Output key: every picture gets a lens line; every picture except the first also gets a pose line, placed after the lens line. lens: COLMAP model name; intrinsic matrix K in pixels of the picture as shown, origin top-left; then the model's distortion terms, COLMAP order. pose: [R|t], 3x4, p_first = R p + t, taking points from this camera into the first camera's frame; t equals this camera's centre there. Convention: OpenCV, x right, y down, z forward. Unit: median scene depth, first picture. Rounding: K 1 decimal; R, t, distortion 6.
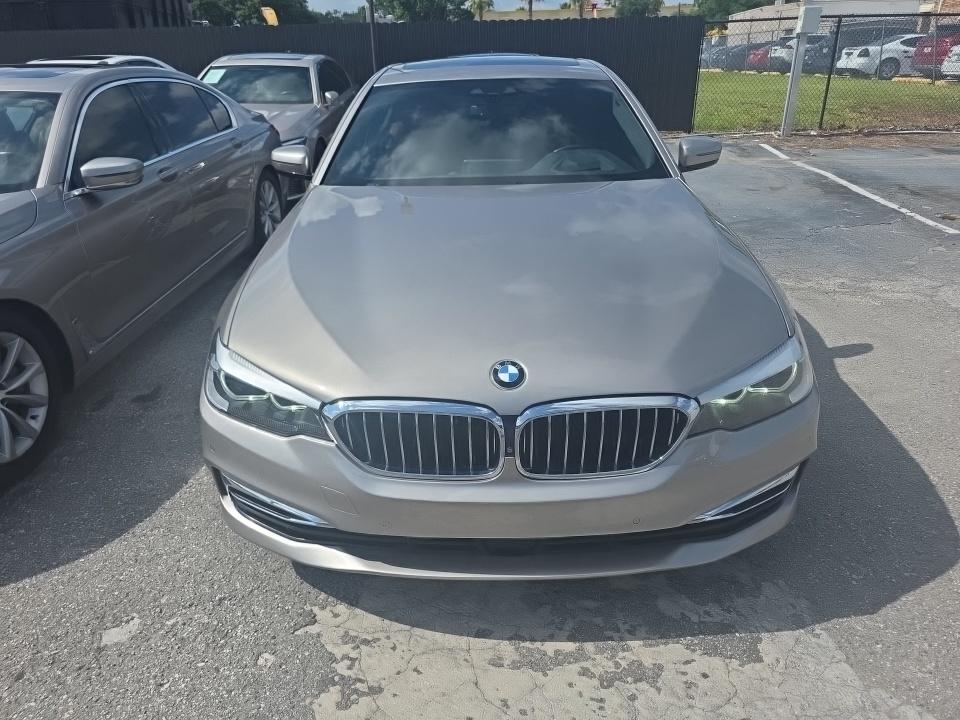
lens RADIAL K [[649.3, 0, 480.0], [0, 649.3, 360.0], [0, 0, 1]] dist [0.002955, -0.001091]
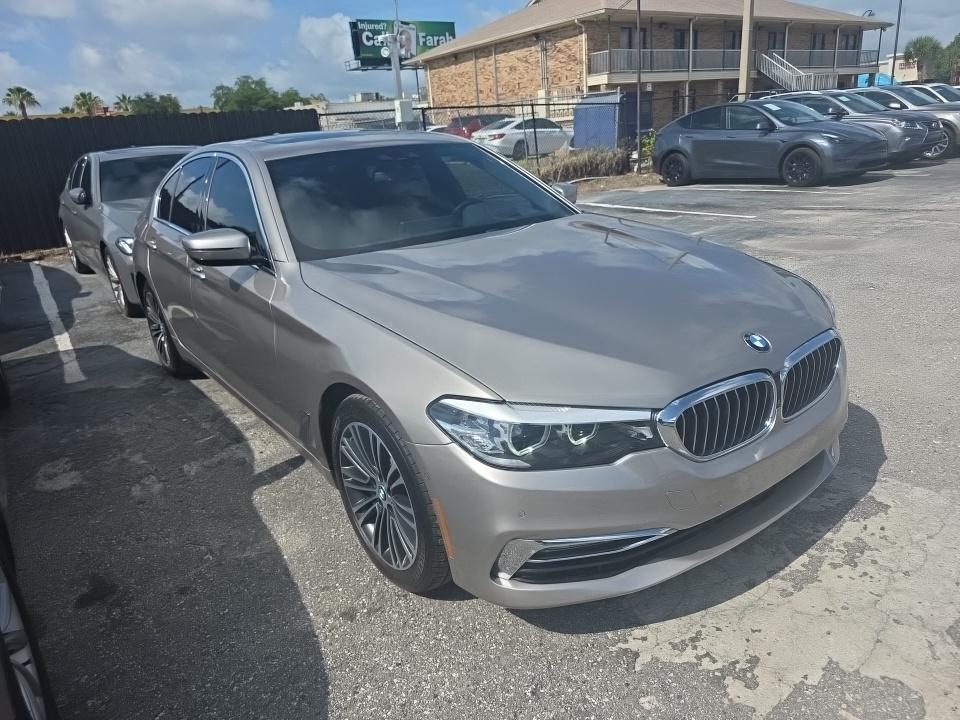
lens RADIAL K [[652.2, 0, 480.0], [0, 652.2, 360.0], [0, 0, 1]] dist [-0.000112, -0.004992]
pose [[0.783081, -0.230752, 0.577528, -0.957290], [0.304873, 0.951818, -0.033082, -0.058165], [-0.542068, 0.201978, 0.815700, 0.257281]]
